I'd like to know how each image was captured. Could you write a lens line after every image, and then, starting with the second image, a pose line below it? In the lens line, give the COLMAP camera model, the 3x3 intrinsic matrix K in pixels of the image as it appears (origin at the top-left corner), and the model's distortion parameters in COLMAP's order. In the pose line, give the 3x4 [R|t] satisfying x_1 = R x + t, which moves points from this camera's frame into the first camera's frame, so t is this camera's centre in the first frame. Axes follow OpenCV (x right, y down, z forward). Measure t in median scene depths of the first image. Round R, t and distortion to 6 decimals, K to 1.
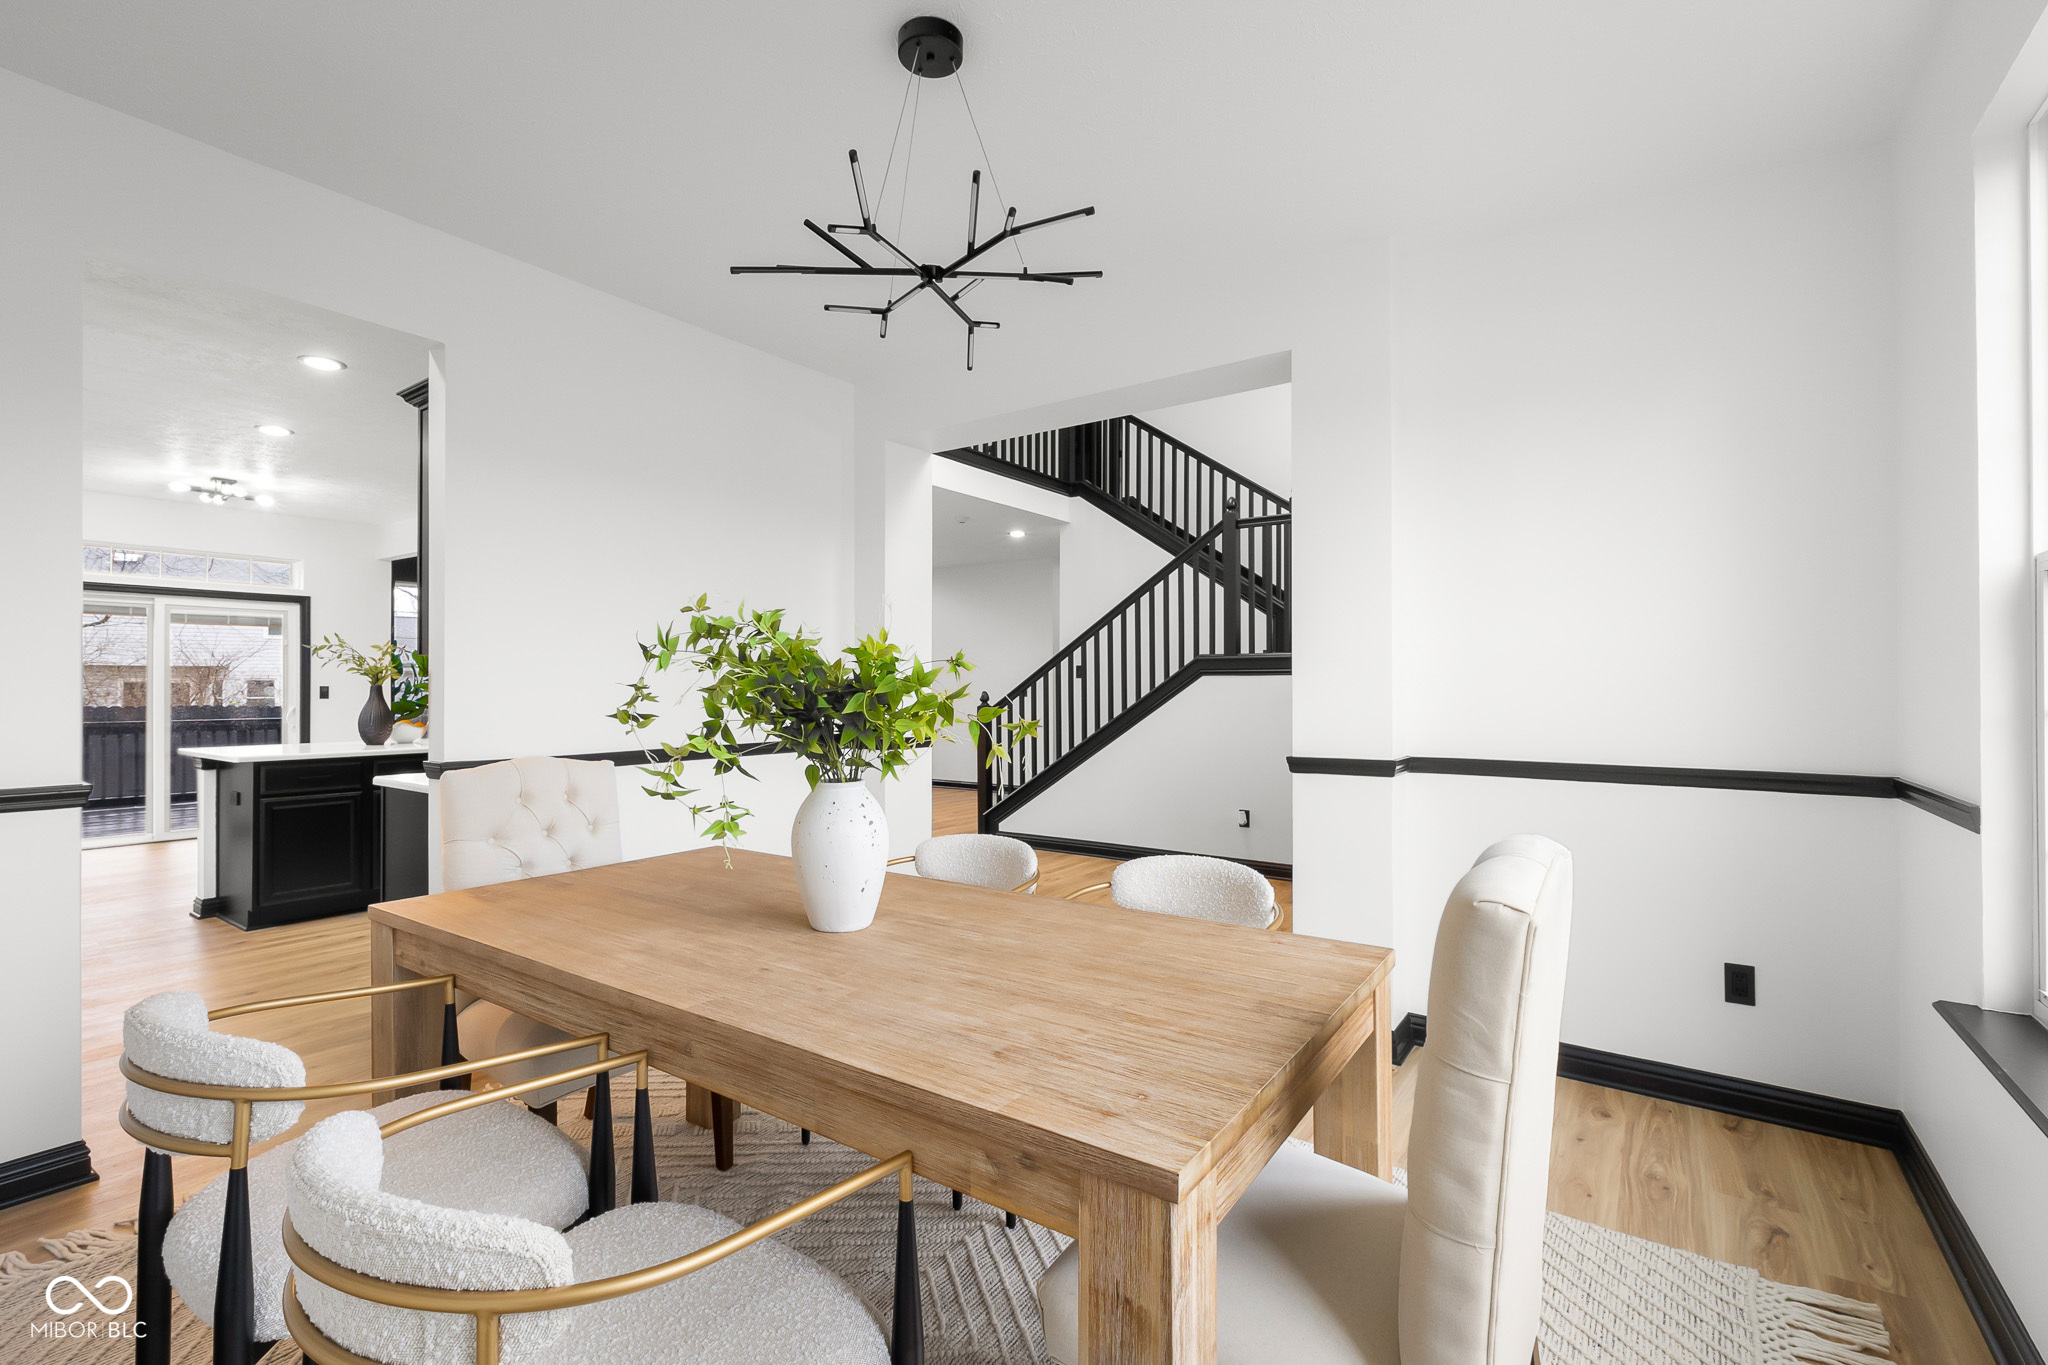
lens RADIAL K [[895.5, 0, 1017.7], [0, 895.5, 677.2], [0, 0, 1]] dist [-0.001766, -0.000356]
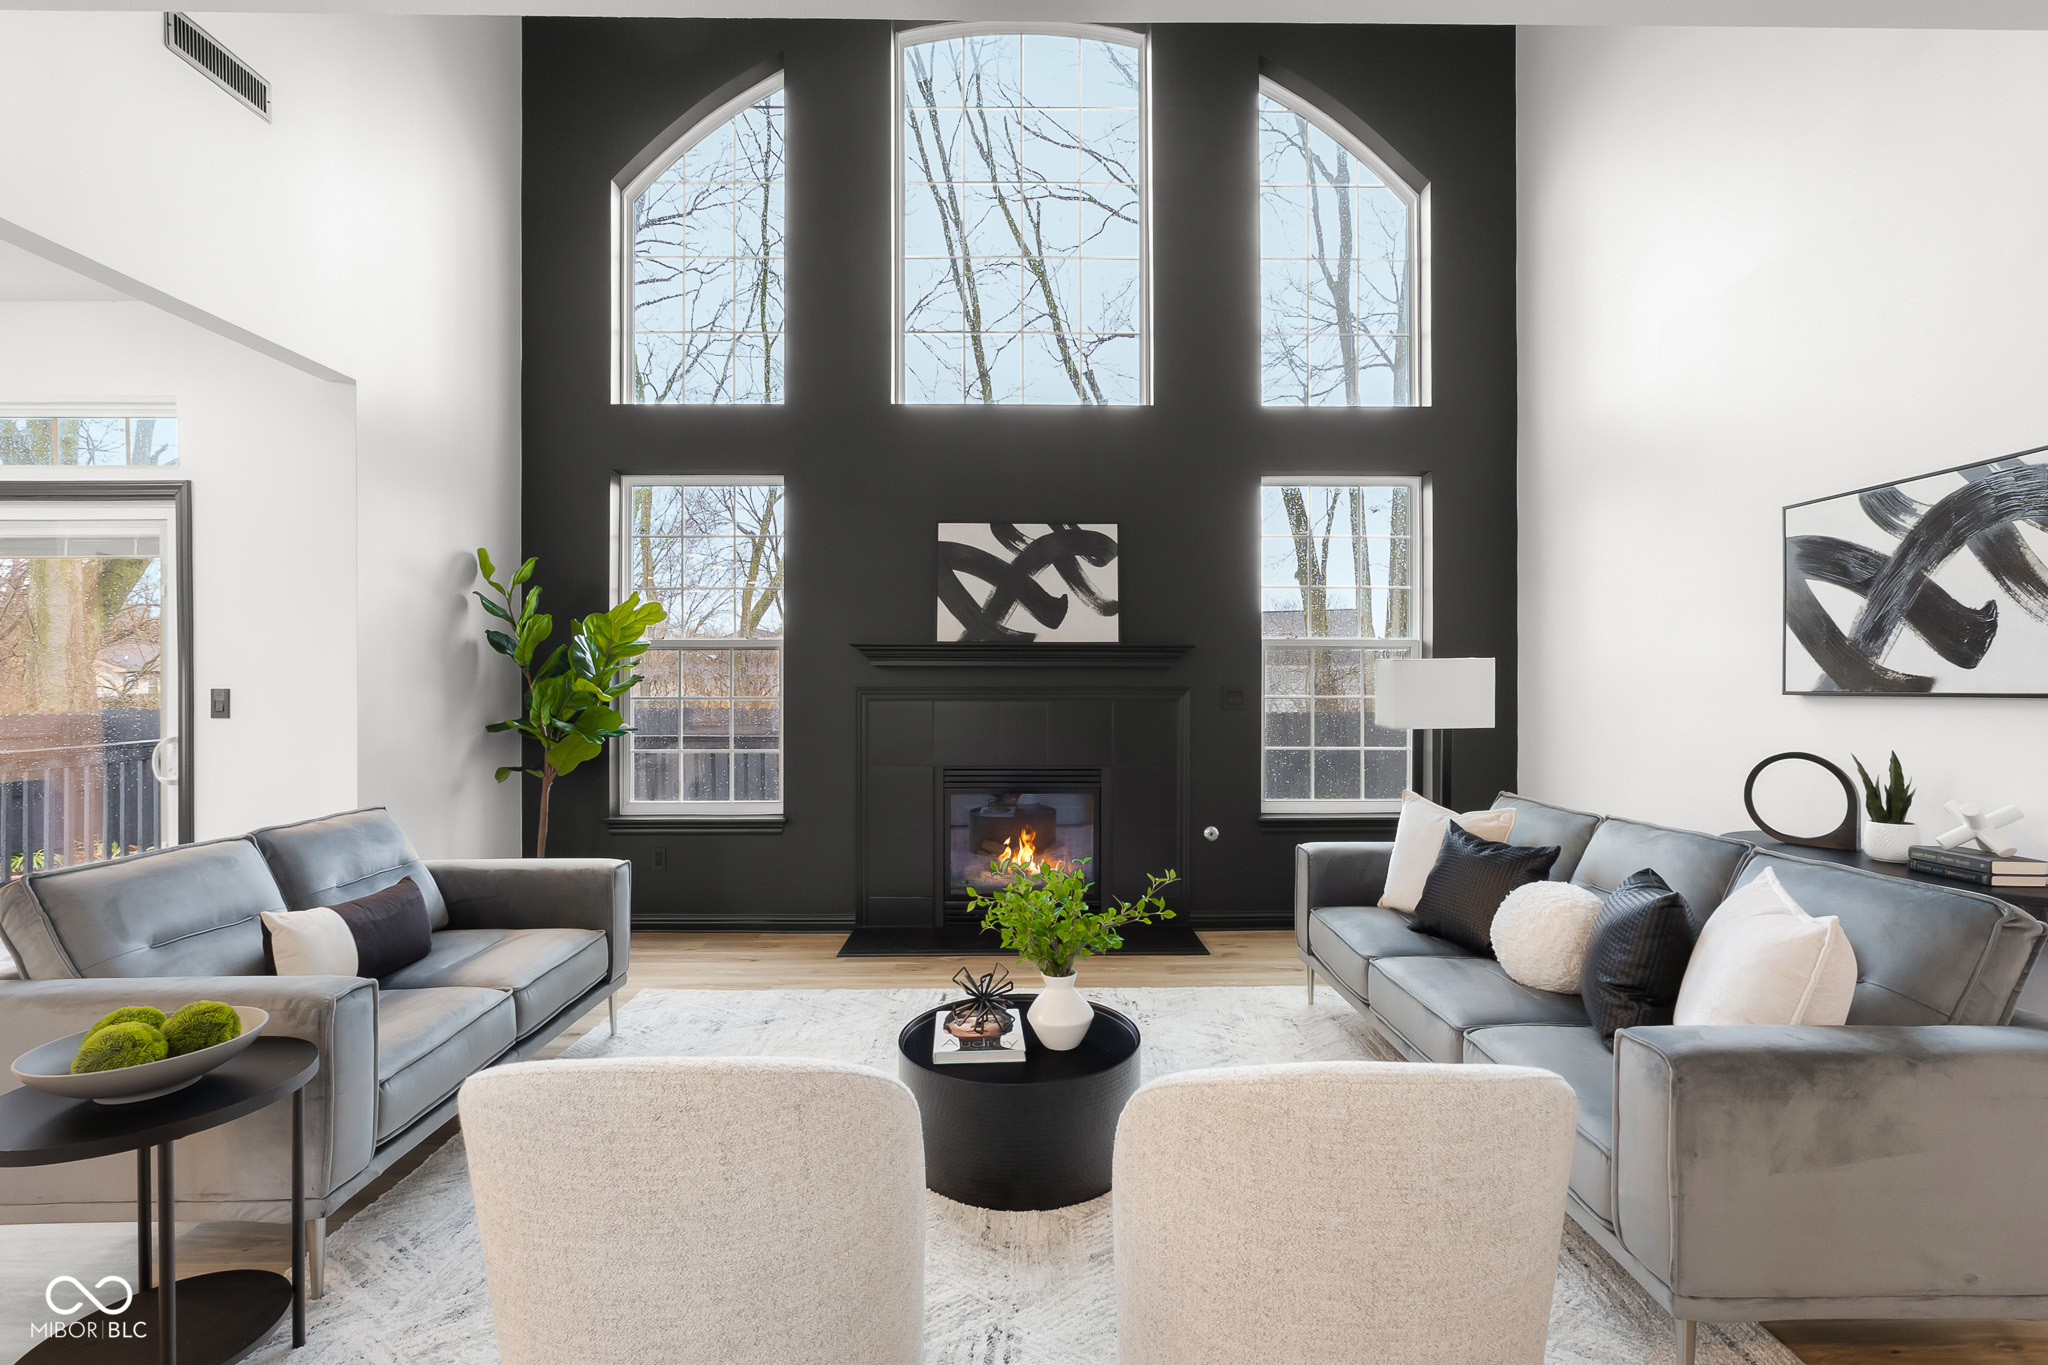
lens RADIAL K [[895.5, 0, 1027.2], [0, 895.5, 682.9], [0, 0, 1]] dist [-0.001766, -0.000356]
pose [[0.596972, -0.001964, -0.802260, -0.221281], [0.007544, 0.999967, 0.003166, 0.009238], [0.802226, -0.007943, 0.596967, 1.126780]]
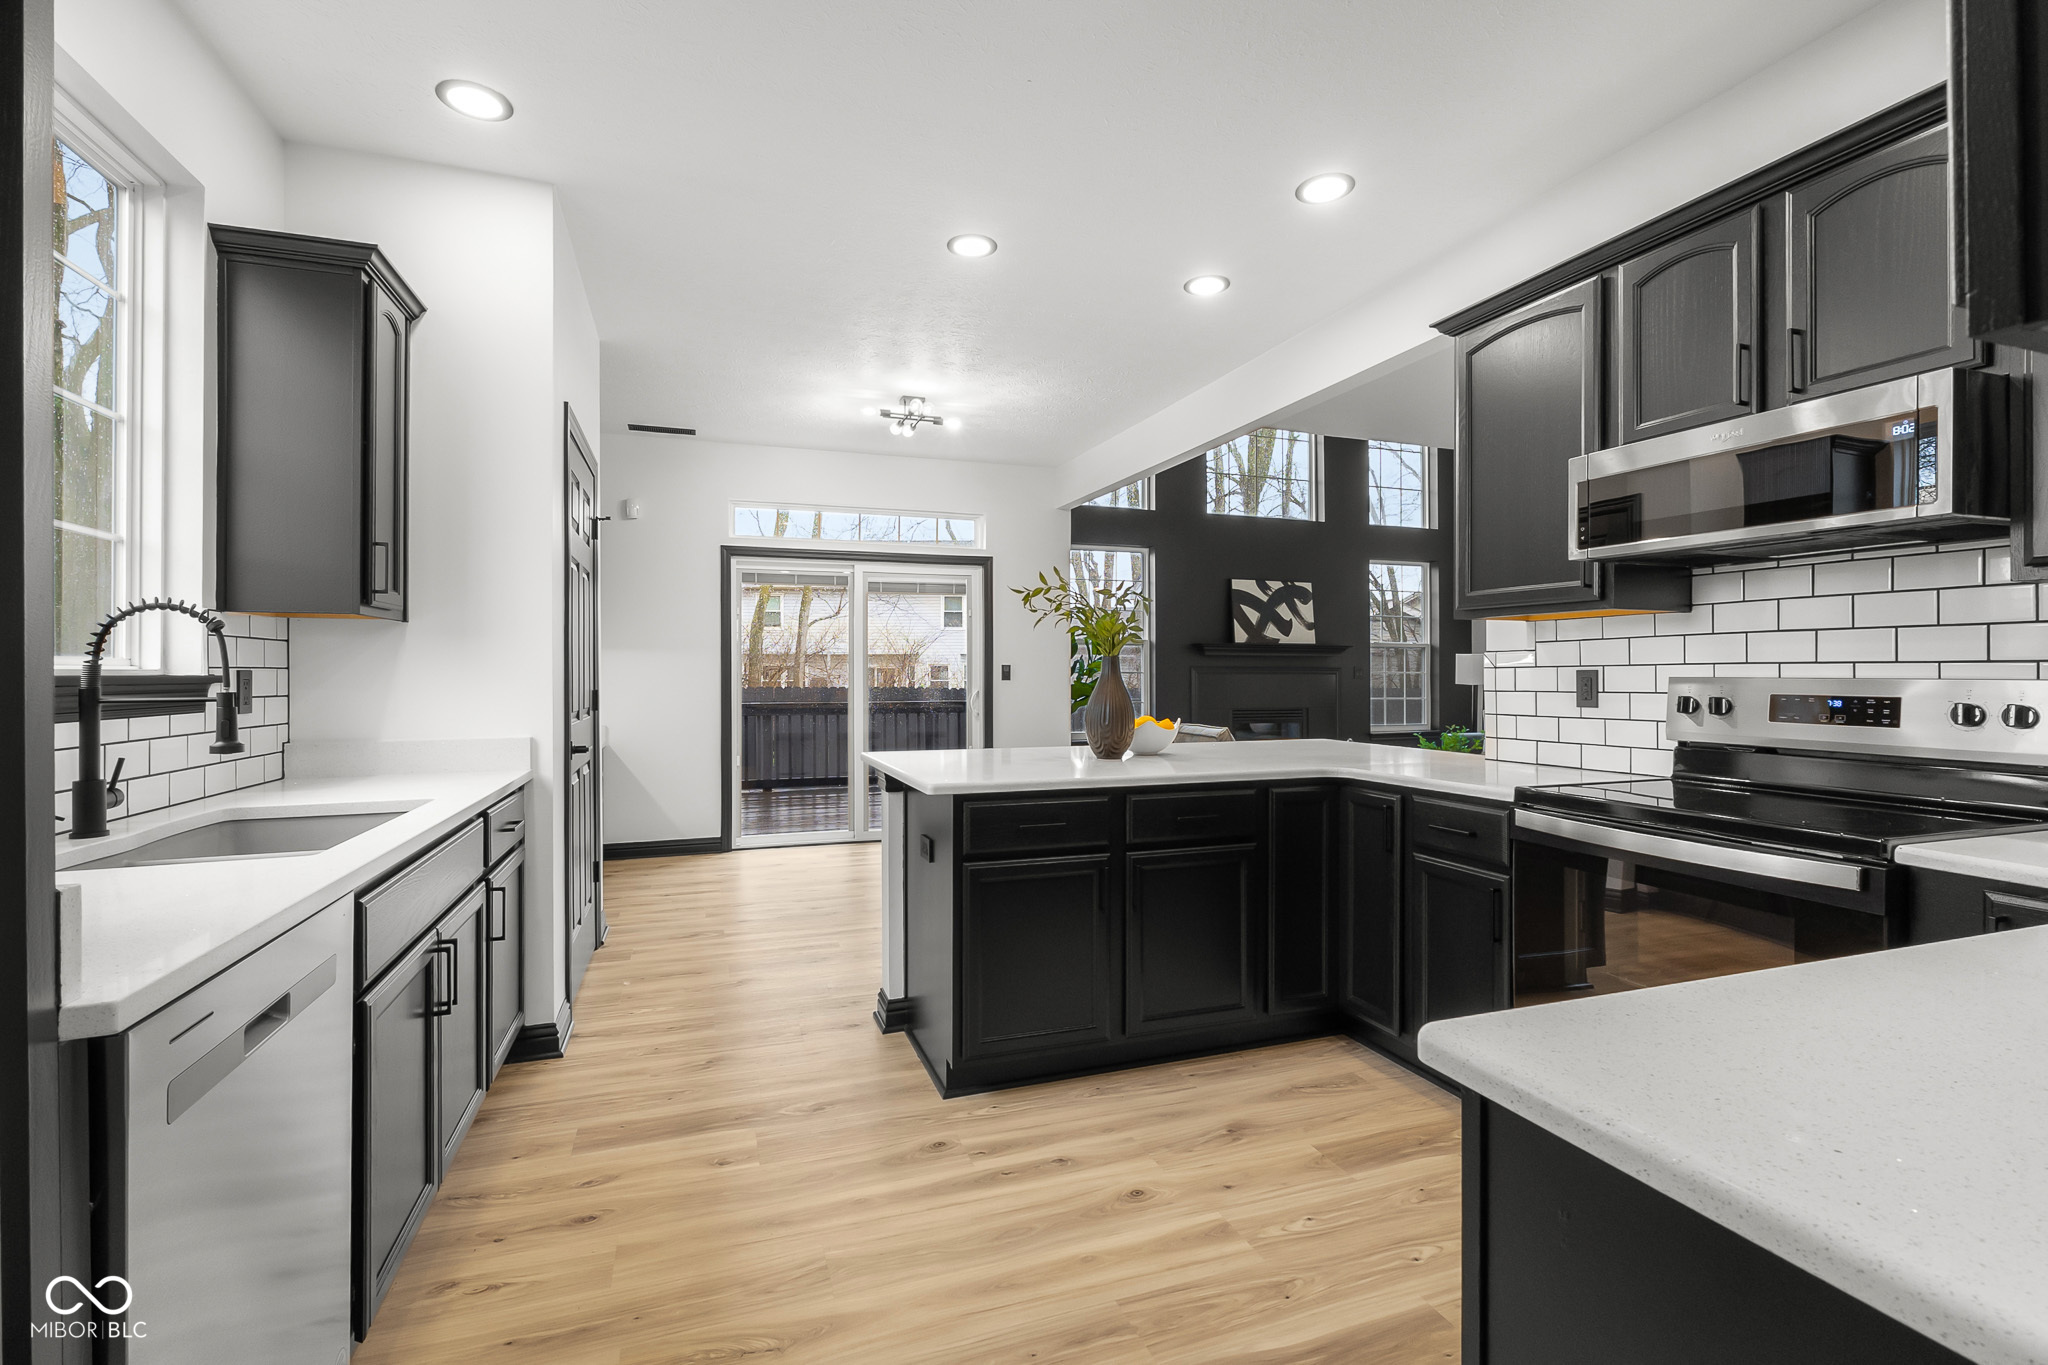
lens RADIAL K [[895.5, 0, 1024.4], [0, 895.5, 673.9], [0, 0, 1]] dist [-0.001766, -0.000356]
pose [[0.822369, 0.003123, -0.568946, -0.313374], [0.003125, 0.999945, 0.010005, 0.010544], [0.568946, -0.010006, 0.822314, 0.355423]]
